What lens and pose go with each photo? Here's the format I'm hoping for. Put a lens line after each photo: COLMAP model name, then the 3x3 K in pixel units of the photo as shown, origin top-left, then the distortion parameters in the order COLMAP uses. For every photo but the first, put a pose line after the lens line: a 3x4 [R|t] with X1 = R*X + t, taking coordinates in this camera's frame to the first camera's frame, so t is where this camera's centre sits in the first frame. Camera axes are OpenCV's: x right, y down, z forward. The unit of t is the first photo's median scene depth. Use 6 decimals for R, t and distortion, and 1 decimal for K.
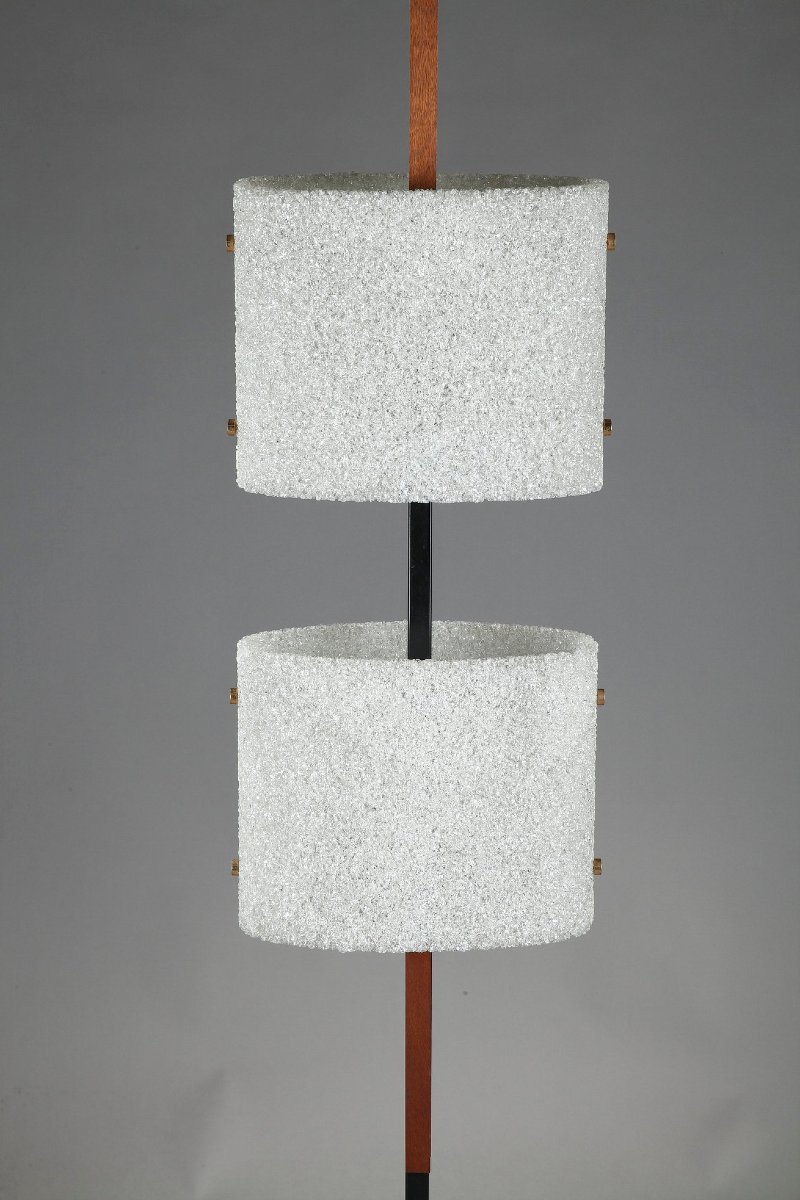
lens RADIAL K [[3047.3, 0, 396.8], [0, 3047.3, 598.5], [0, 0, 1]] dist [0.068148, 0.000000]
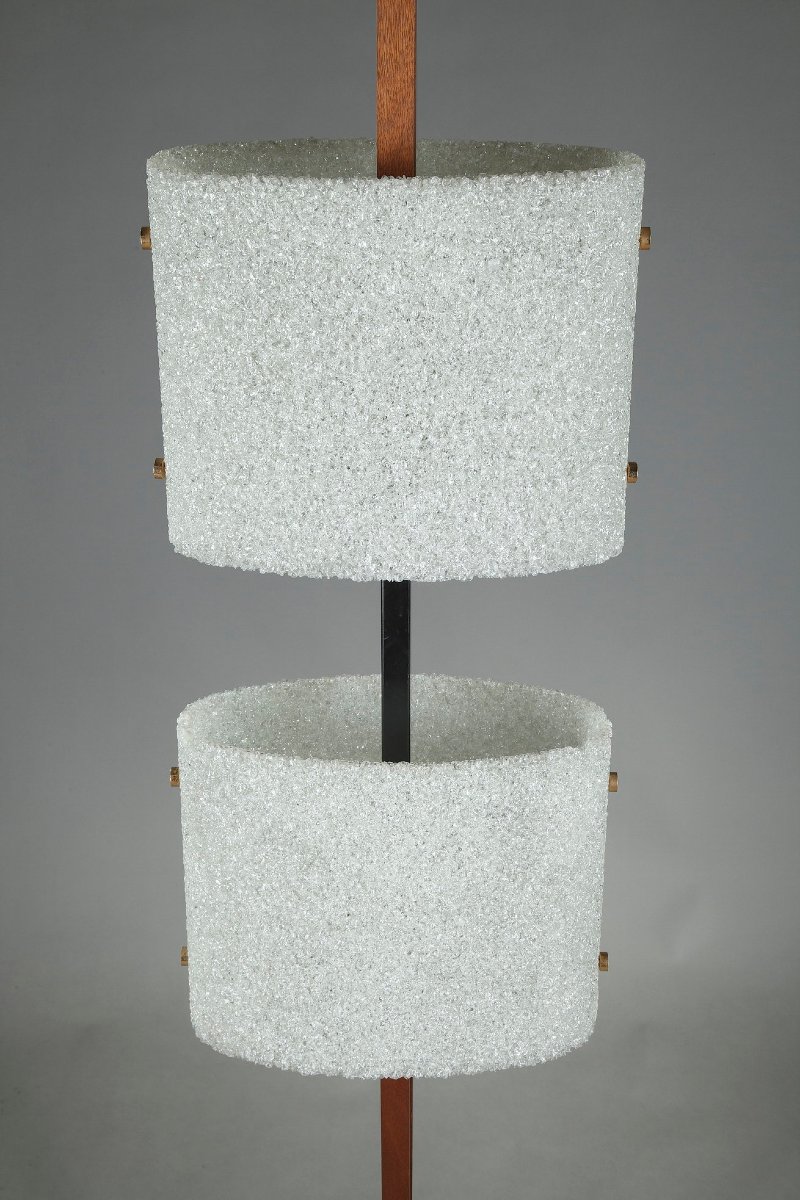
lens RADIAL K [[1788.8, 0, 405.0], [0, 1788.8, 603.2], [0, 0, 1]] dist [0.029653, 0.000000]
pose [[0.999561, 0.010168, -0.027816, 0.023695], [-0.005135, 0.984490, 0.175363, -0.105136], [0.029167, -0.175144, 0.984111, 0.541324]]
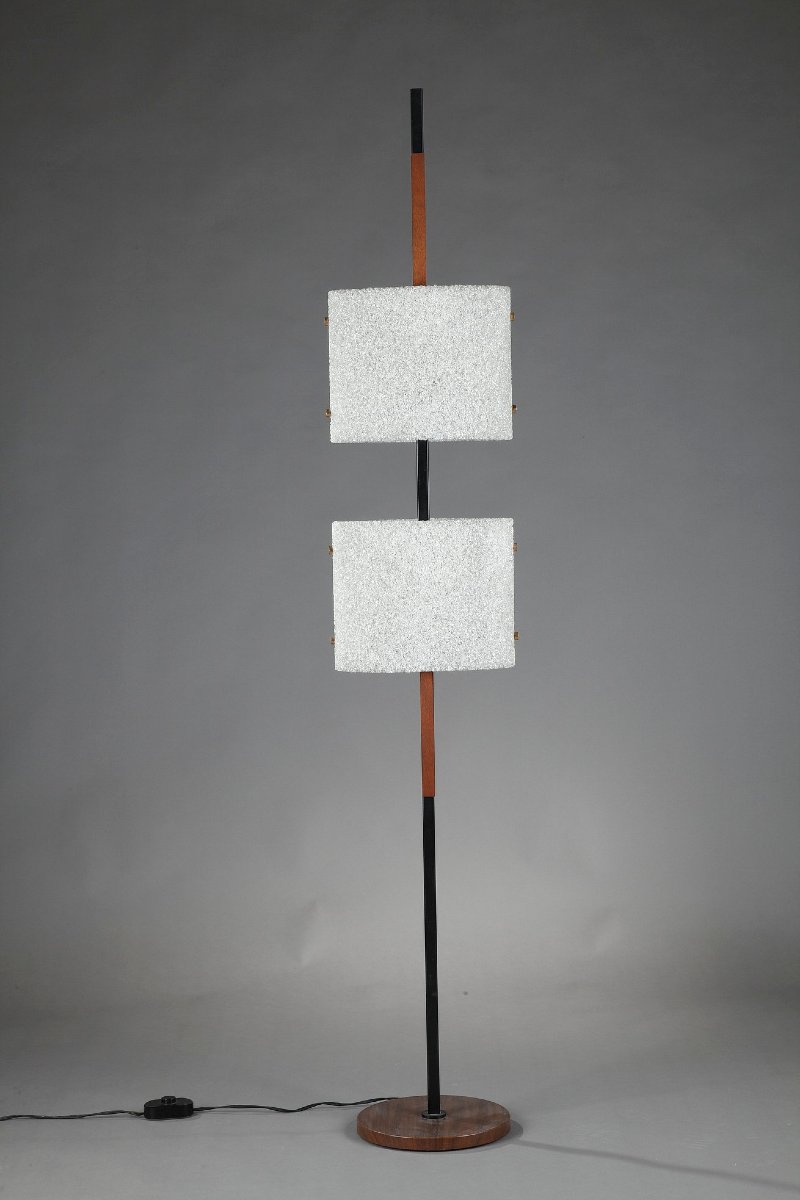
lens RADIAL K [[2417.3, 0, 405.2], [0, 2417.3, 597.1], [0, 0, 1]] dist [0.102068, 0.000000]
pose [[0.999773, -0.021297, 0.000903, -0.007311], [0.021122, 0.984069, -0.176526, 0.351710], [0.002871, 0.176505, 0.984296, -0.561267]]
